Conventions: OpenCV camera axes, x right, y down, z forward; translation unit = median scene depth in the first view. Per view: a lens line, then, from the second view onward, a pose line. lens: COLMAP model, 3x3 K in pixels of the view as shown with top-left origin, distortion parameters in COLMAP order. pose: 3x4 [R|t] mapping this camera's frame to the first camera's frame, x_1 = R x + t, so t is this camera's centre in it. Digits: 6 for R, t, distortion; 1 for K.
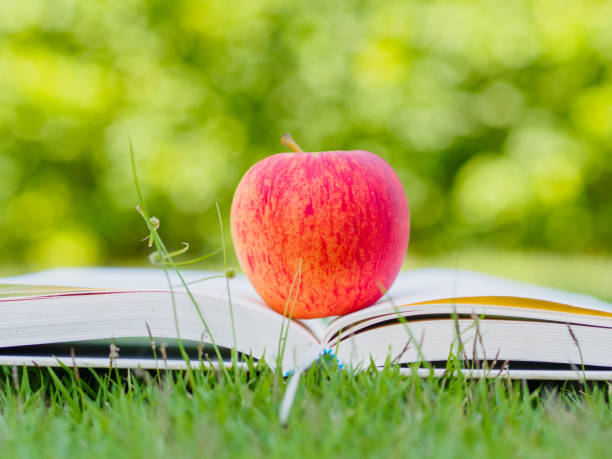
lens RADIAL K [[1756.8, 0, 306.0], [0, 1756.8, 229.5], [0, 0, 1]] dist [0.399925, 0.311218]
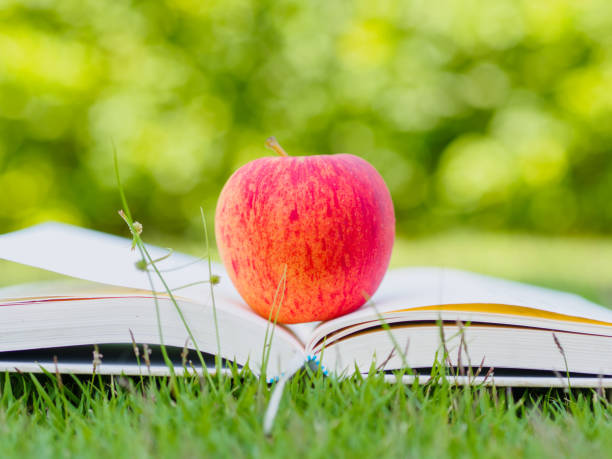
lens RADIAL K [[1756.8, 0, 306.0], [0, 1756.8, 229.5], [0, 0, 1]] dist [0.399925, 0.311218]
pose [[0.999955, 0.003453, 0.008865, -0.000284], [-0.003601, 0.999853, 0.016759, -0.019738], [-0.008806, -0.016790, 0.999820, 0.005406]]
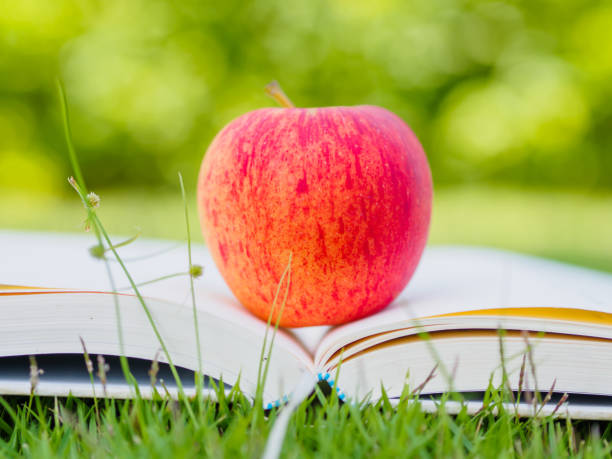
lens RADIAL K [[1756.8, 0, 306.0], [0, 1756.8, 229.5], [0, 0, 1]] dist [0.399925, 0.311218]
pose [[0.999668, 0.018266, 0.018174, -0.009948], [-0.019038, 0.998884, 0.043222, -0.025102], [-0.017364, -0.043553, 0.998900, 0.248936]]
